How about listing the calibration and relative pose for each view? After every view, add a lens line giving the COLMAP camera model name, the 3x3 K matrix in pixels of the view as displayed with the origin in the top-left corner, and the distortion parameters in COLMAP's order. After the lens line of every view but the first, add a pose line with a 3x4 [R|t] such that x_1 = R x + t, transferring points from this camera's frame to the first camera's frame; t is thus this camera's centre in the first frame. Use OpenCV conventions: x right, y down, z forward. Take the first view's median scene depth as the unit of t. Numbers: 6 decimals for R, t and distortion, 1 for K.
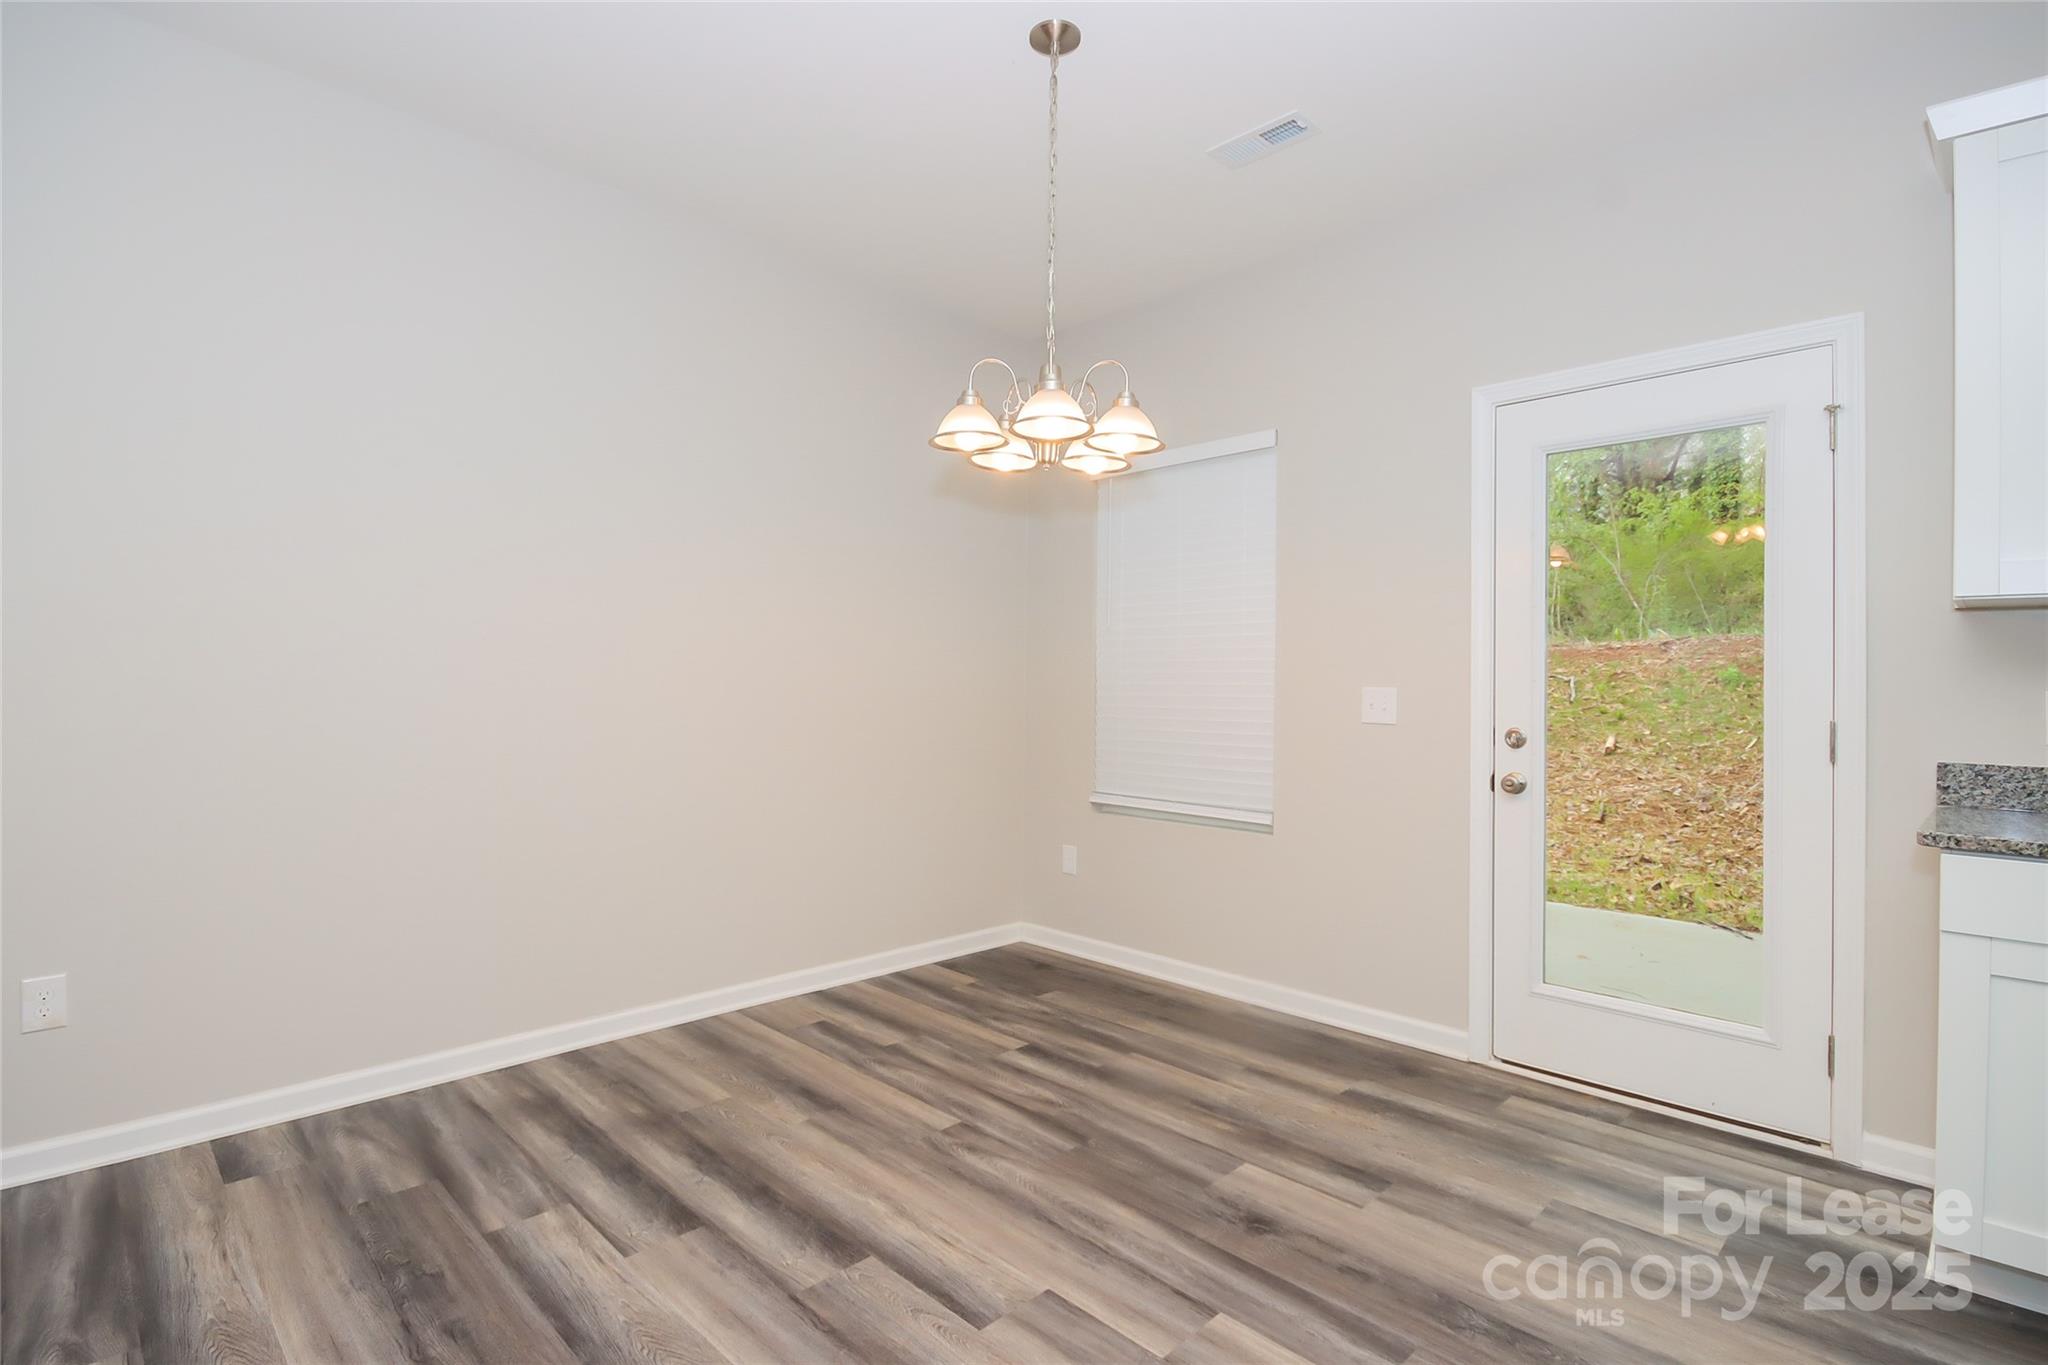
lens RADIAL K [[978.4, 0, 1041.9], [0, 978.4, 661.3], [0, 0, 1]] dist [-0.003094, -0.001103]
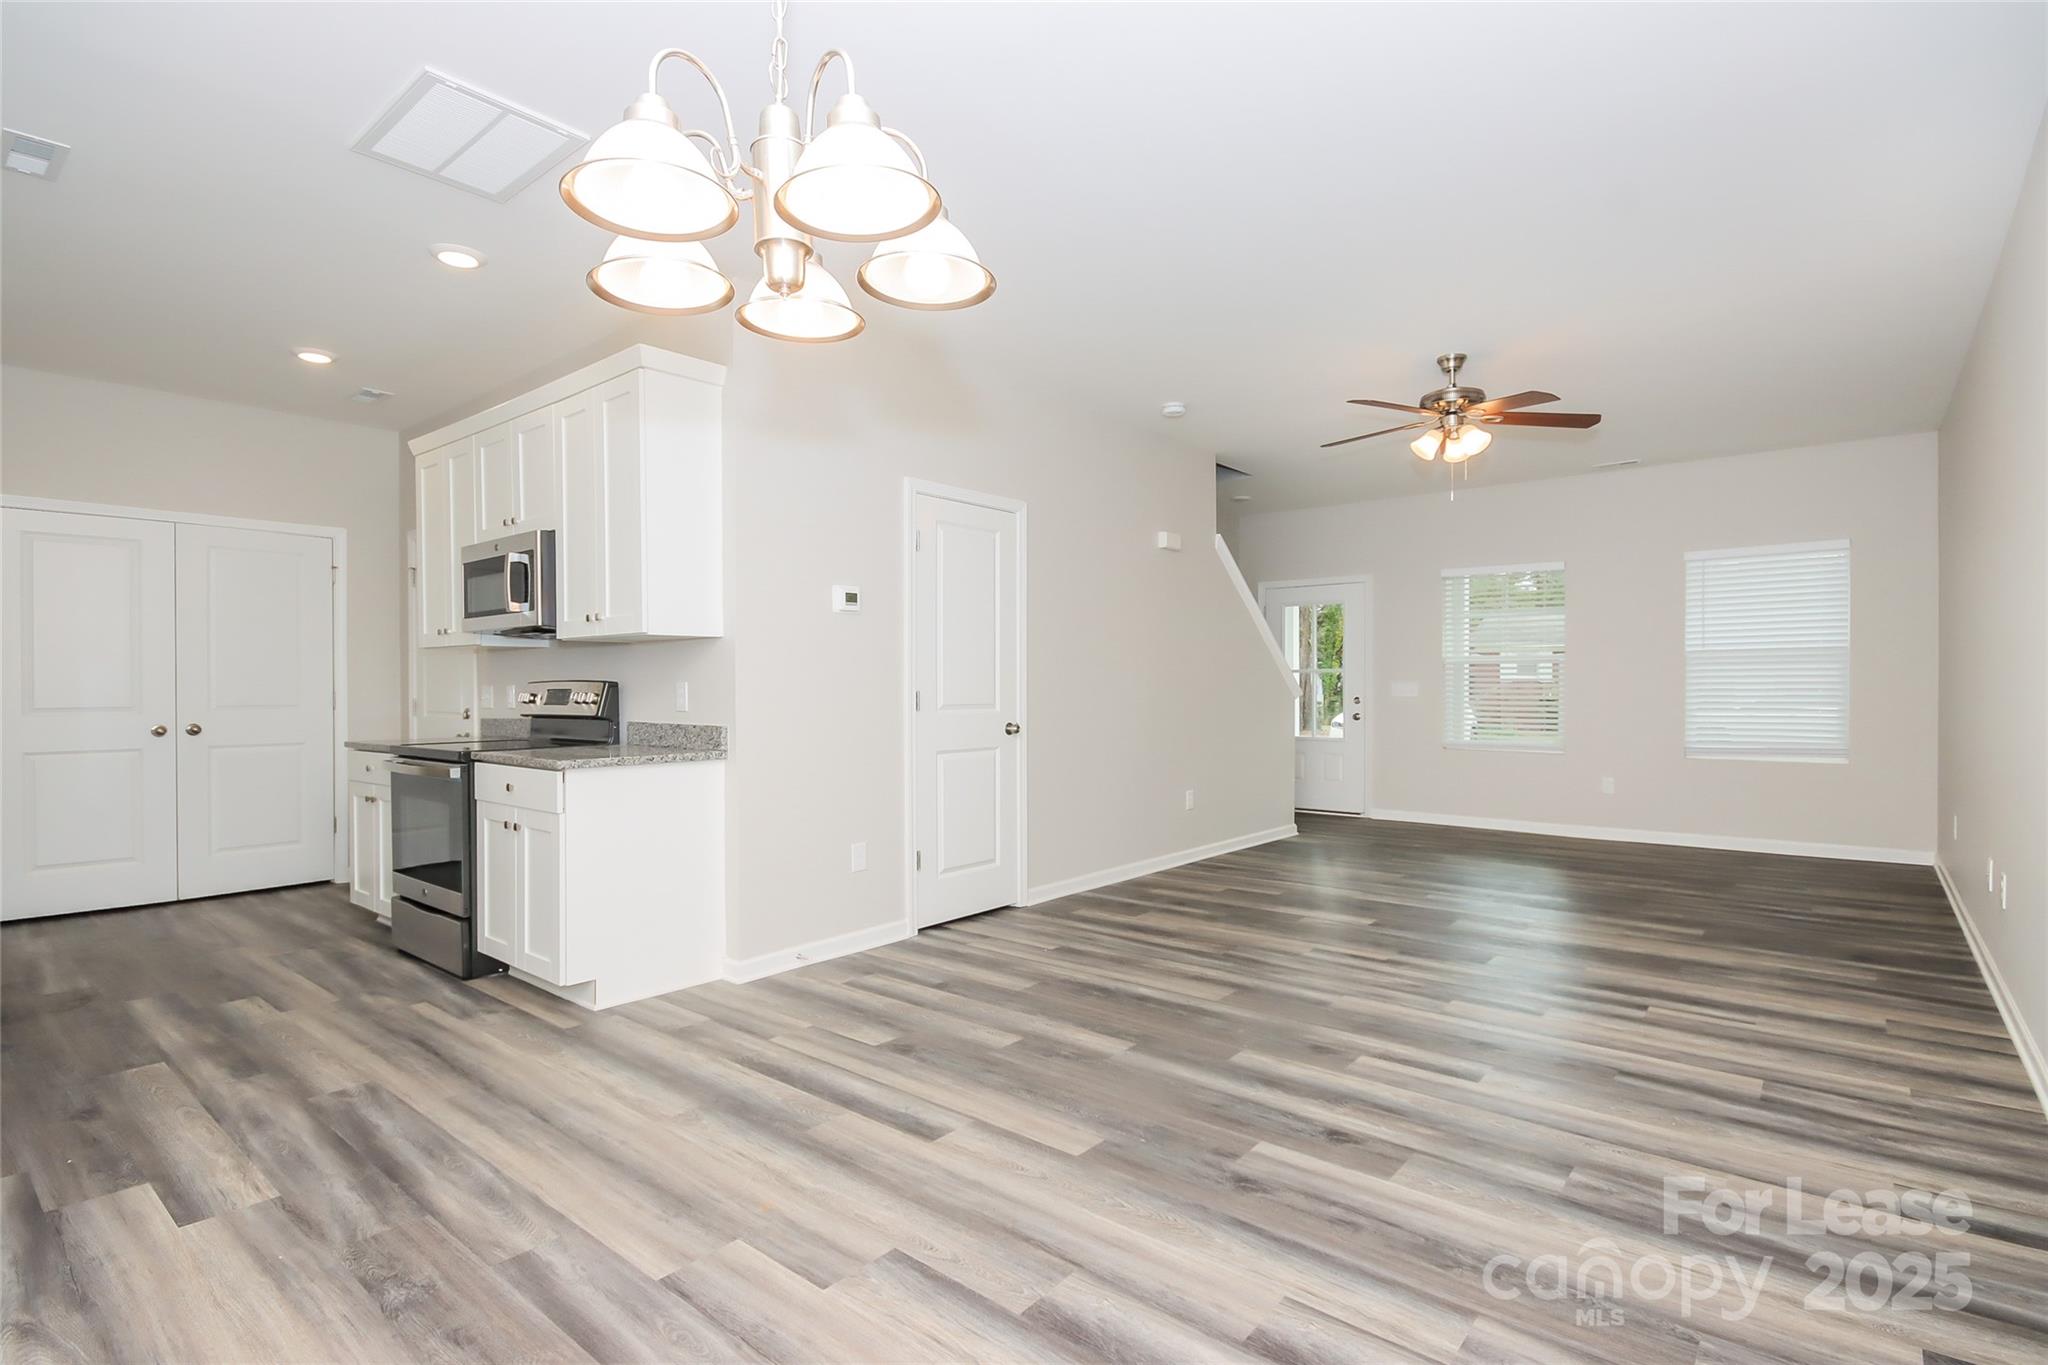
lens RADIAL K [[979.4, 0, 1053.1], [0, 979.4, 705.1], [0, 0, 1]] dist [0.000443, -0.000847]
pose [[-0.994208, -0.009756, -0.107033, -0.074692], [-0.008578, 0.999898, -0.011458, 0.047127], [0.107133, -0.010473, -0.994189, 1.356209]]
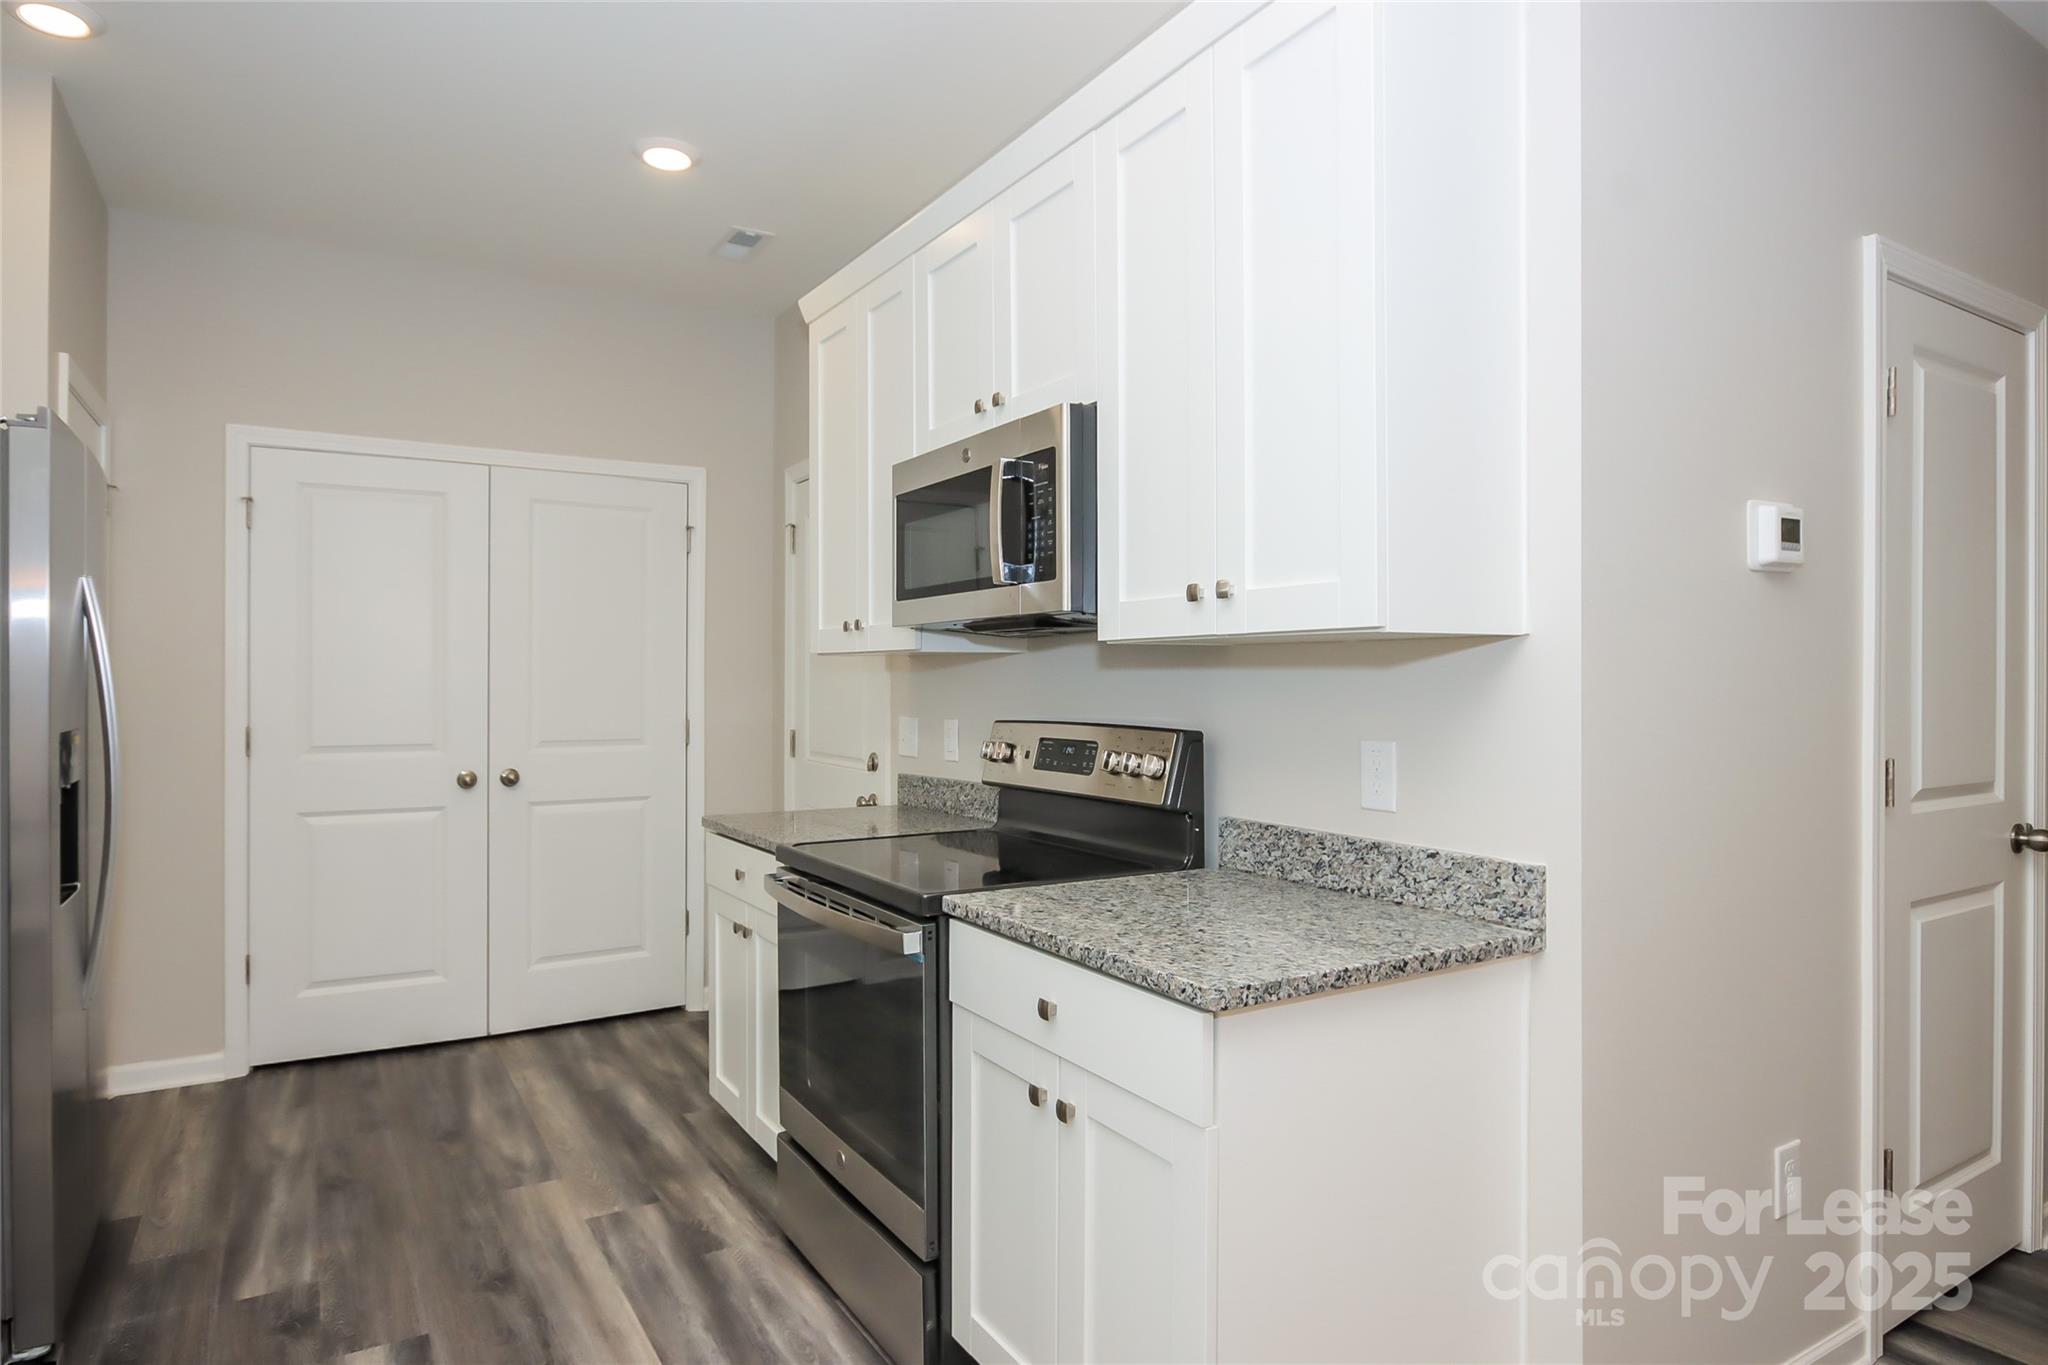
lens RADIAL K [[1159.7, 0, 1045.0], [0, 1159.7, 681.7], [0, 0, 1]] dist [-0.019370, 0.000424]
pose [[-0.974432, -0.012936, 0.224311, 0.356849], [-0.016803, 0.999741, -0.015340, -0.021543], [-0.224055, -0.018717, -0.974397, 0.616941]]
